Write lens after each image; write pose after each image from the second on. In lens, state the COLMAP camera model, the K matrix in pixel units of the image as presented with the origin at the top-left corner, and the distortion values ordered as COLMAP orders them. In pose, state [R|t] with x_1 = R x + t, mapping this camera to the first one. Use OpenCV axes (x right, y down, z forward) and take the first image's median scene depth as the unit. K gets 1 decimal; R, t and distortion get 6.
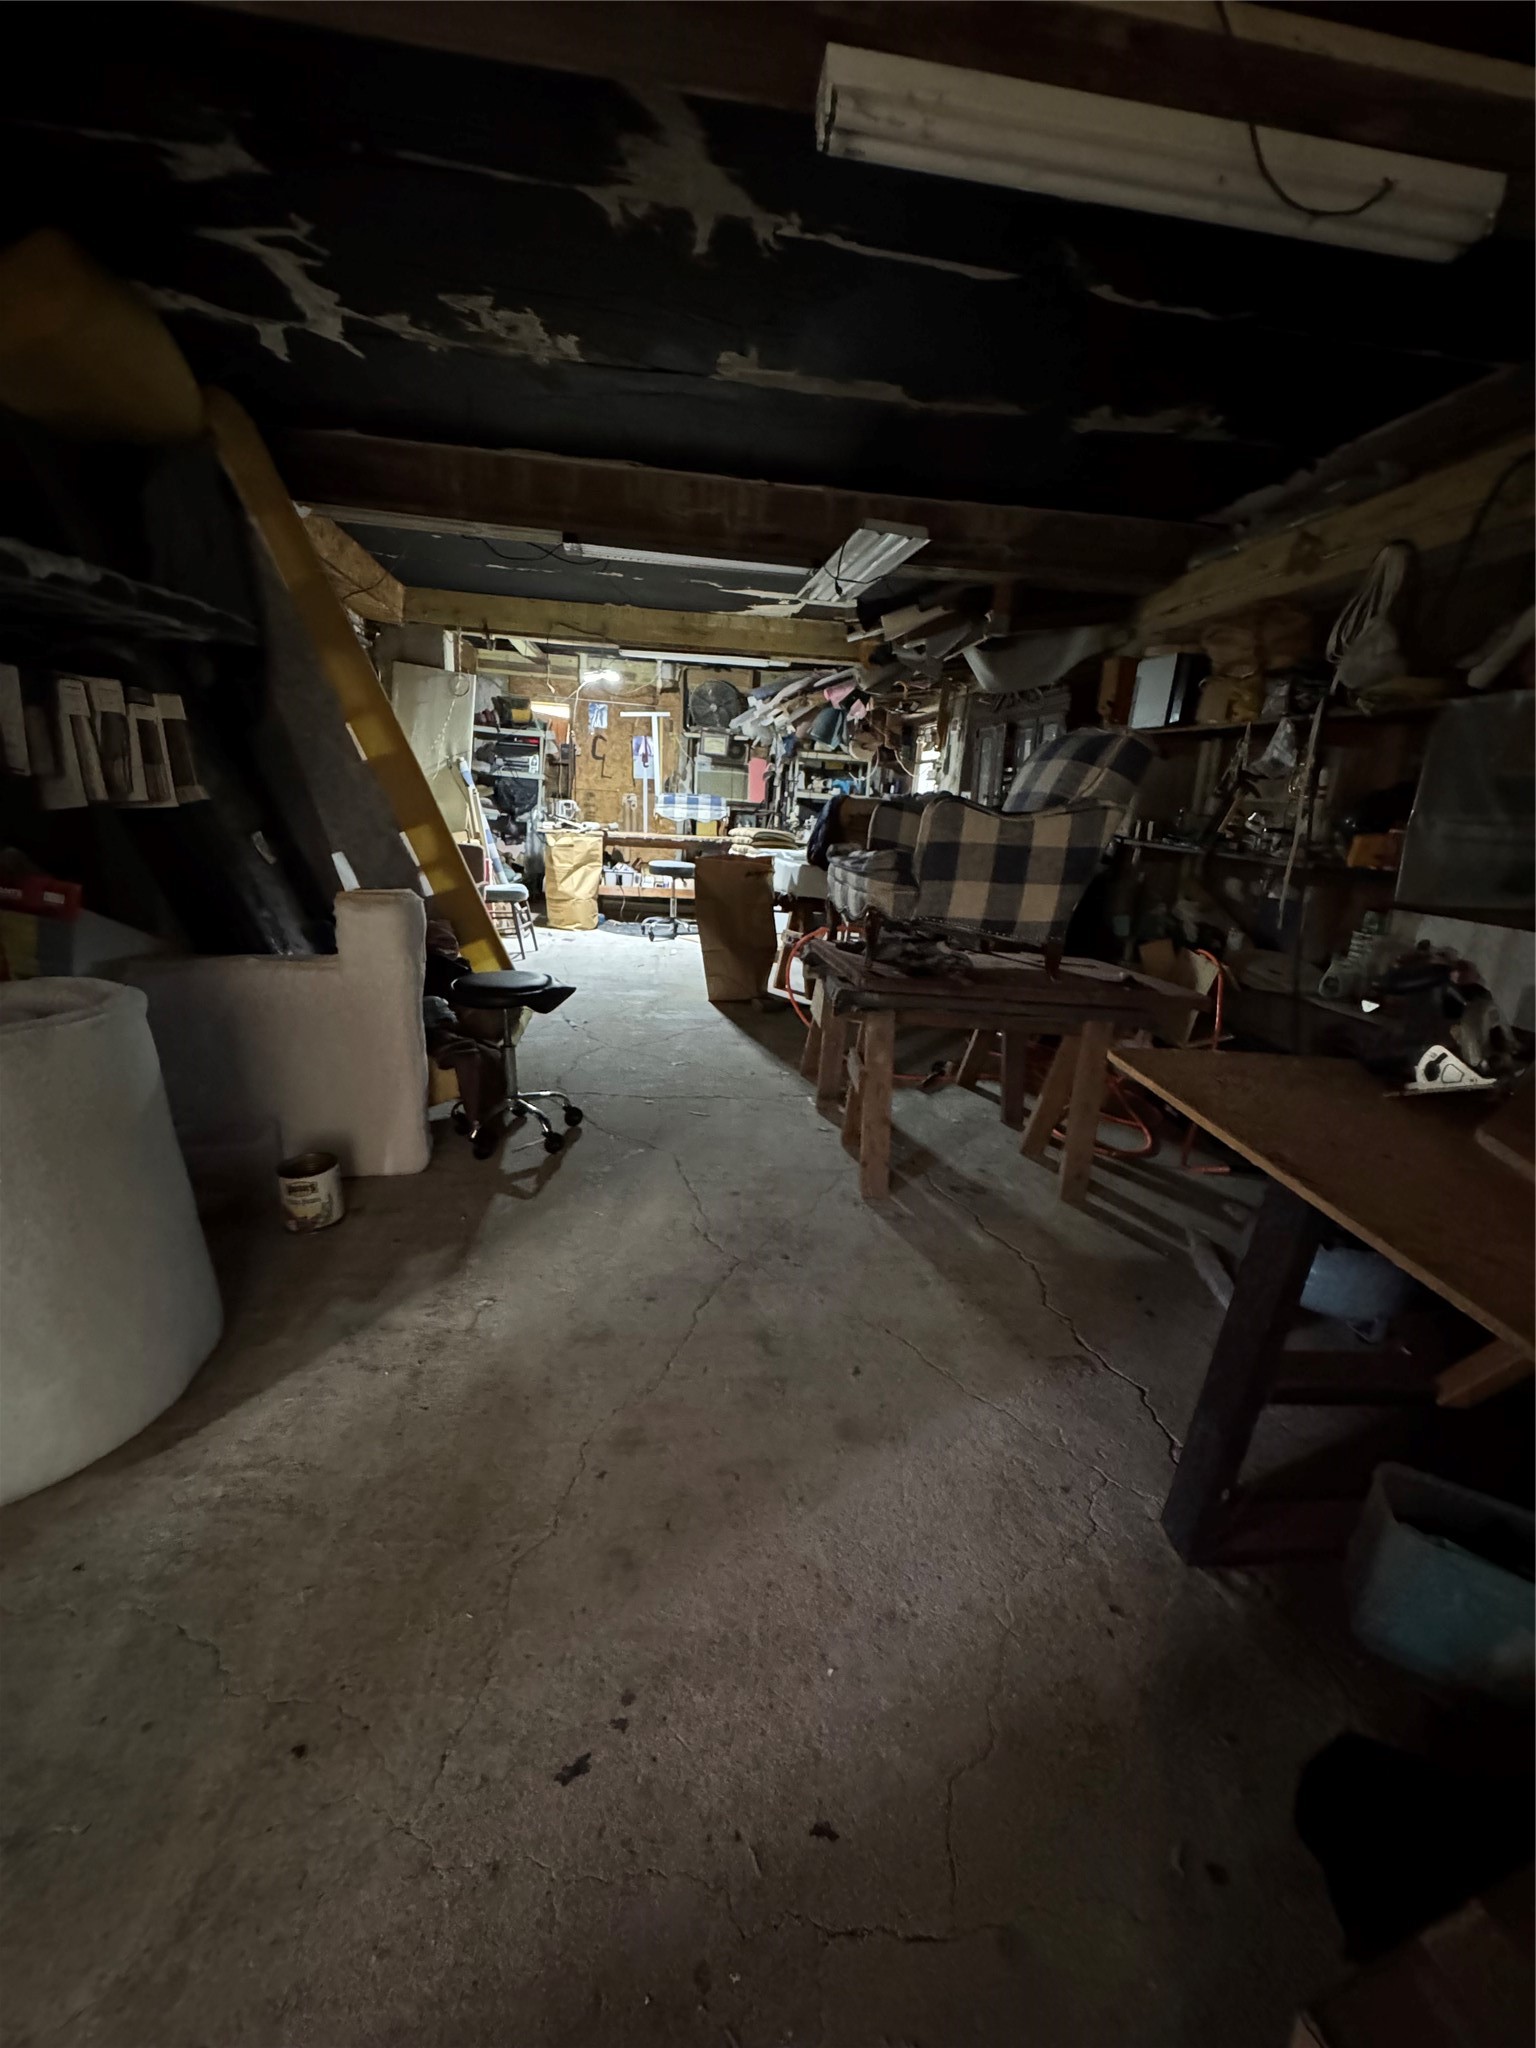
lens RADIAL K [[822.0, 0, 775.3], [0, 822.0, 1025.8], [0, 0, 1]] dist [-0.003687, 0.000261]
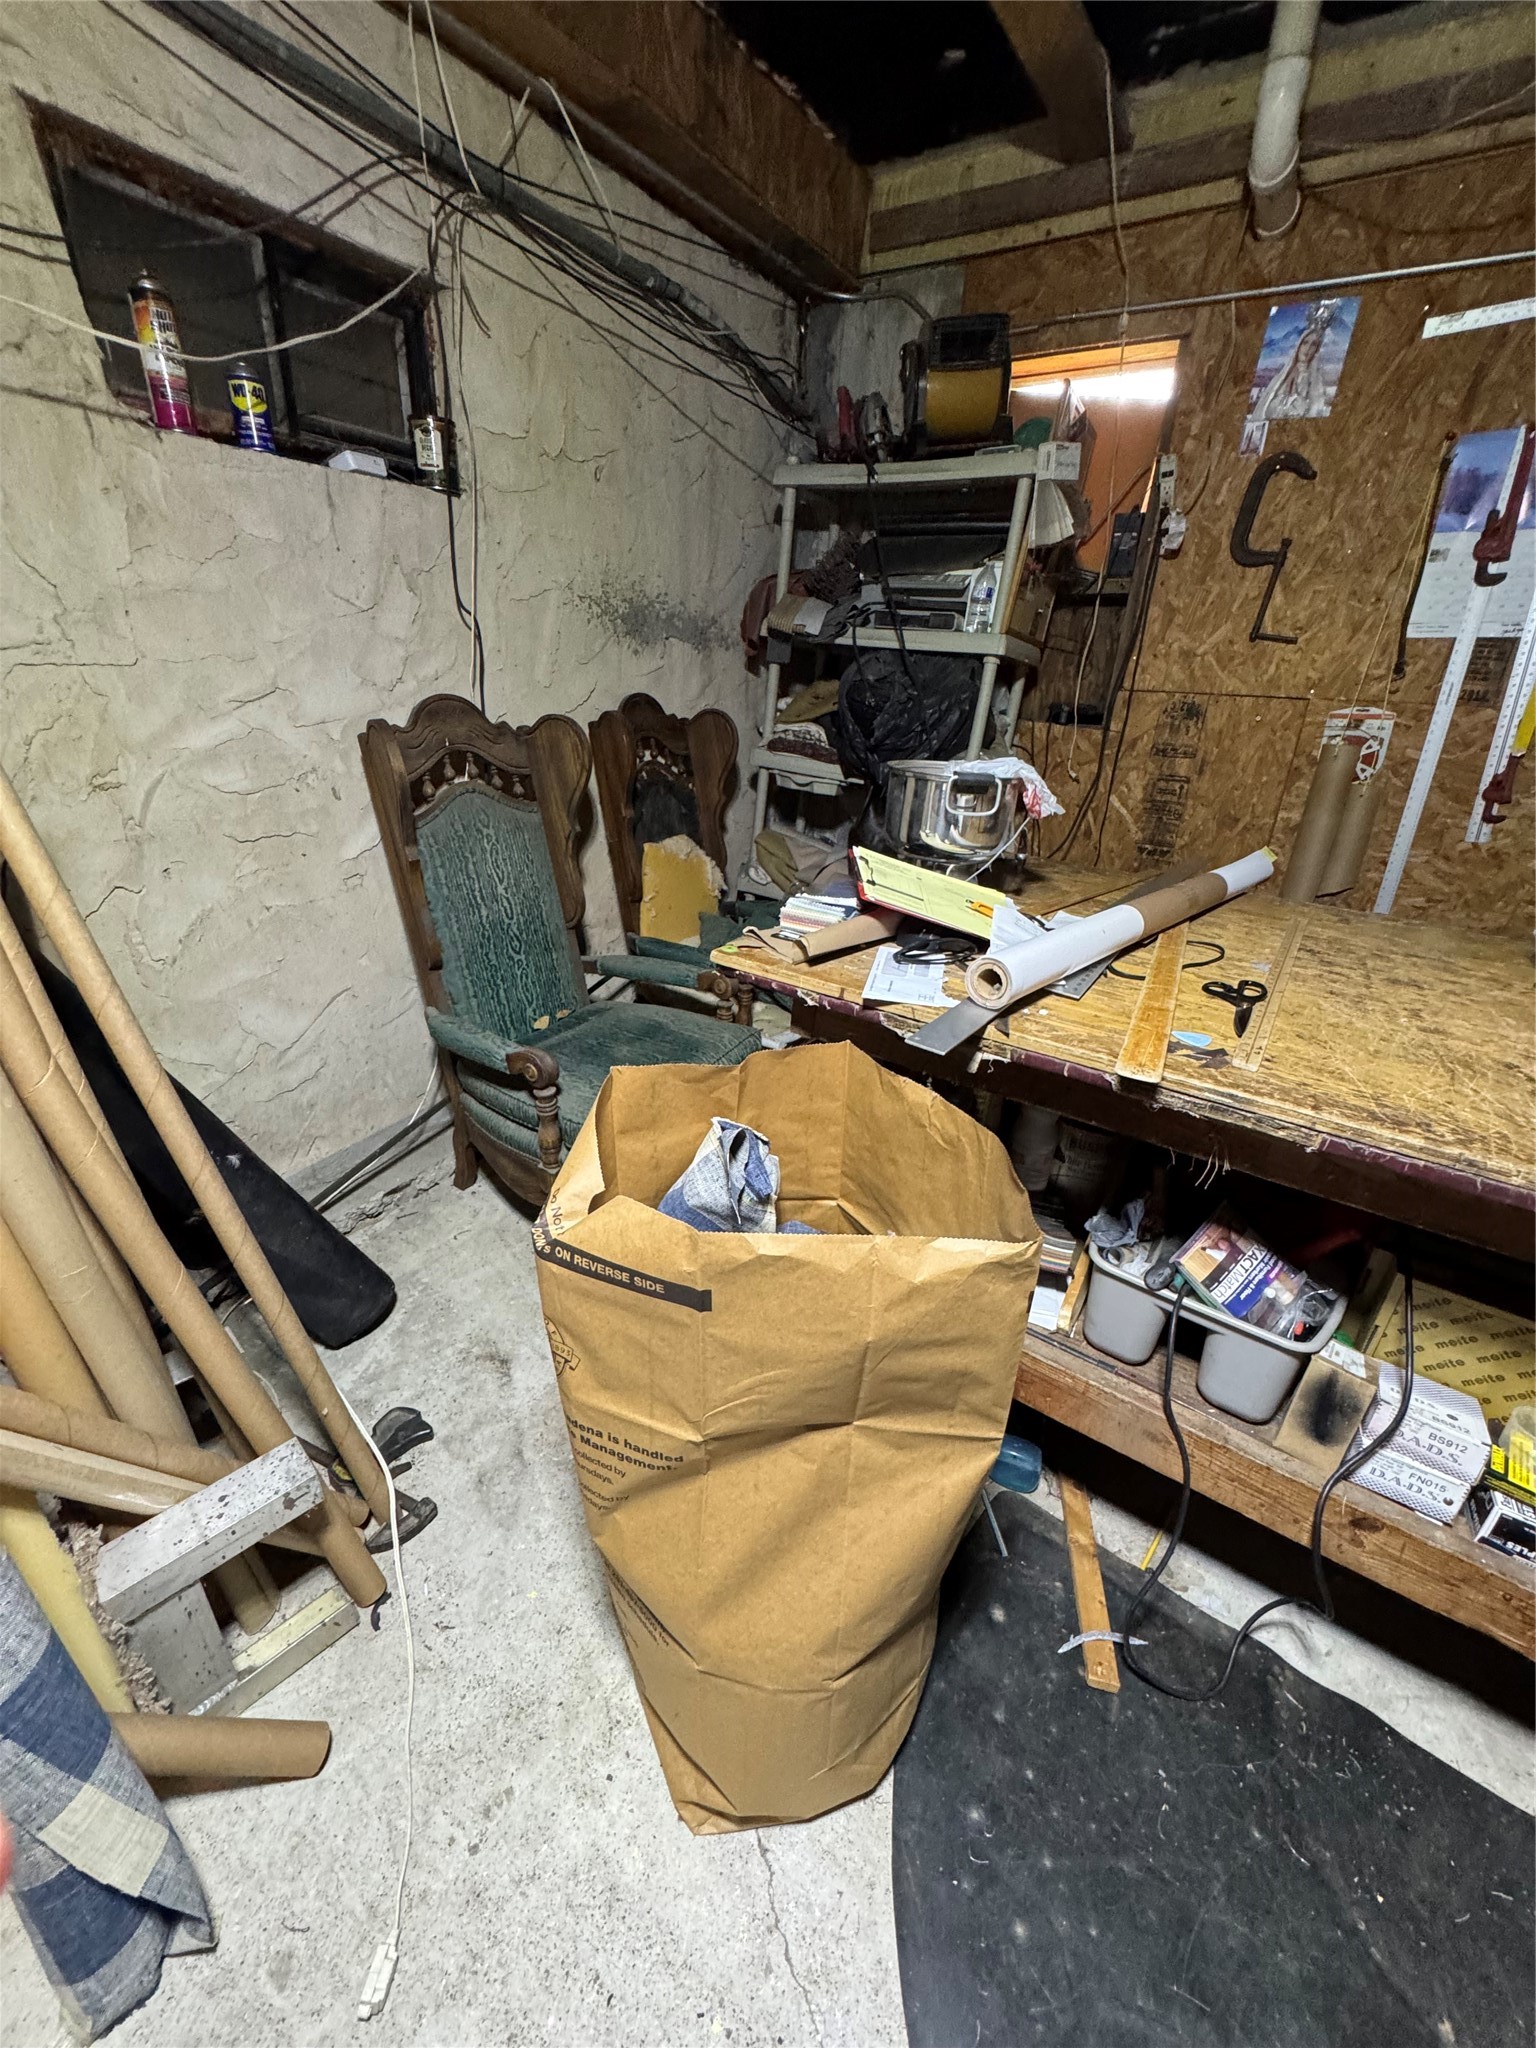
lens RADIAL K [[822.0, 0, 764.3], [0, 822.0, 1021.6], [0, 0, 1]] dist [-0.003687, 0.000261]
pose [[0.756130, 0.233455, -0.611364, -0.501630], [-0.167067, 0.972112, 0.164583, -0.717934], [0.632737, -0.022308, 0.774046, 2.479821]]
